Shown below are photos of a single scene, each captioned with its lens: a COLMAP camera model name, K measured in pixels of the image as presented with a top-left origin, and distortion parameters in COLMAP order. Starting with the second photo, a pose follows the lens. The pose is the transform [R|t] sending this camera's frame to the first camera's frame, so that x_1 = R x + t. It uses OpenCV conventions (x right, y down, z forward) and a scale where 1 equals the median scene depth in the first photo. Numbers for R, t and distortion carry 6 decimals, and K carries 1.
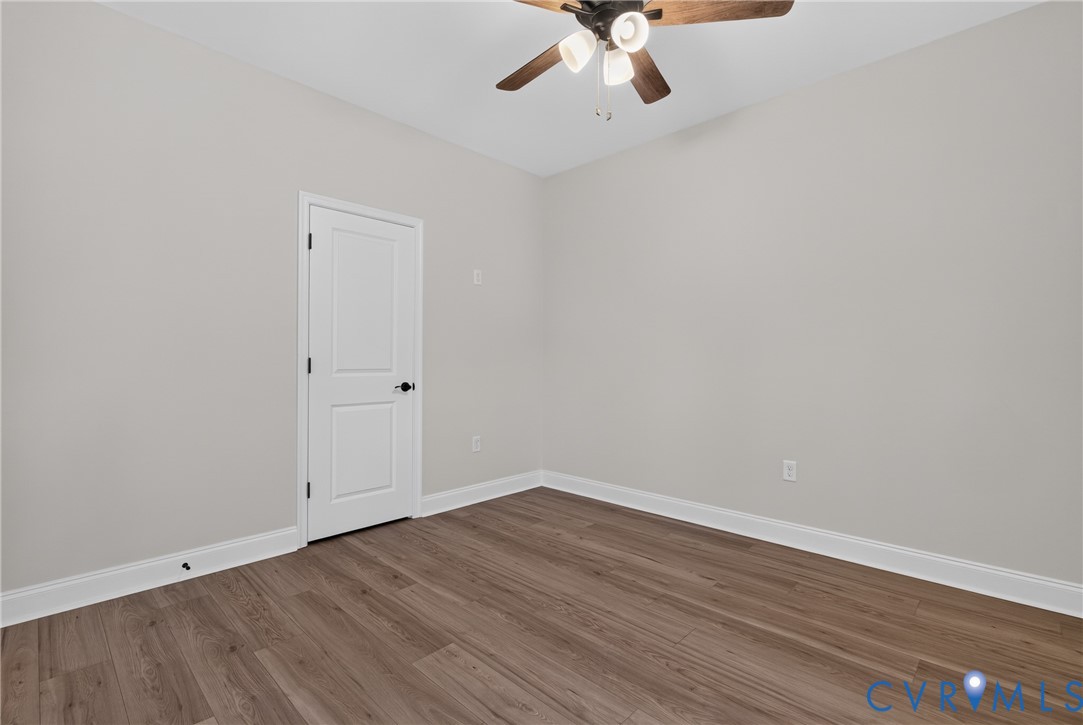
lens RADIAL K [[493.2, 0, 546.8], [0, 493.2, 359.2], [0, 0, 1]] dist [-0.001938, -0.000541]
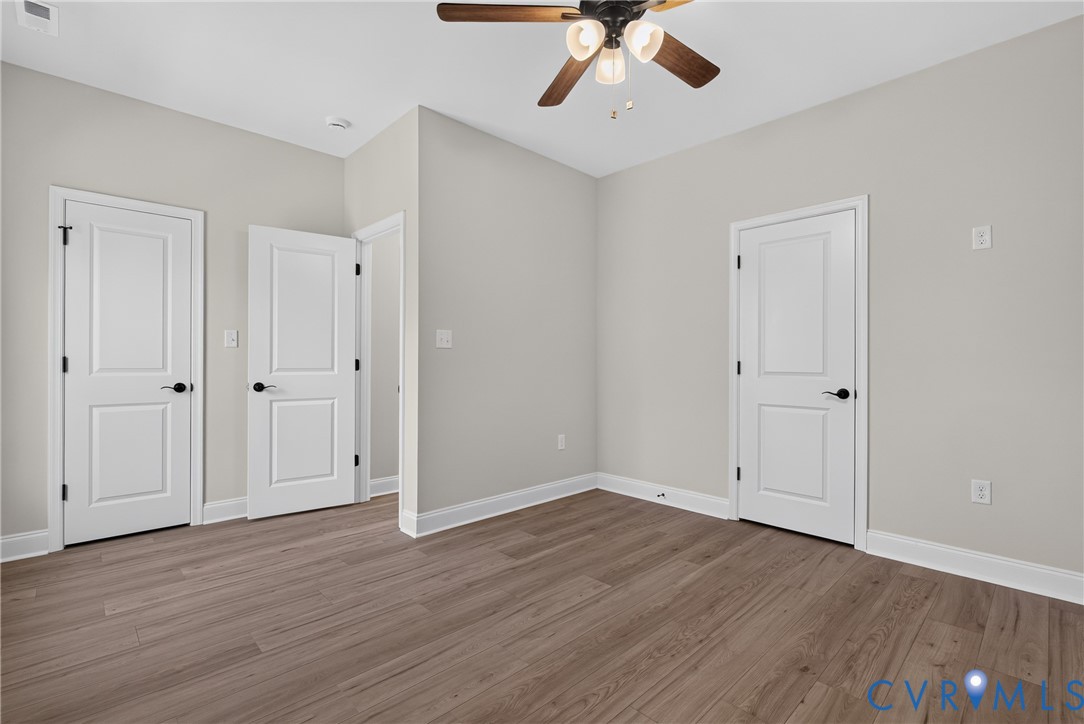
lens RADIAL K [[493.6, 0, 540.0], [0, 493.6, 361.3], [0, 0, 1]] dist [-0.001938, -0.000541]
pose [[-0.042269, -0.003384, -0.999101, 0.859649], [-0.005805, 0.999978, -0.003142, 0.004632], [0.999089, 0.005667, -0.042288, 0.690511]]
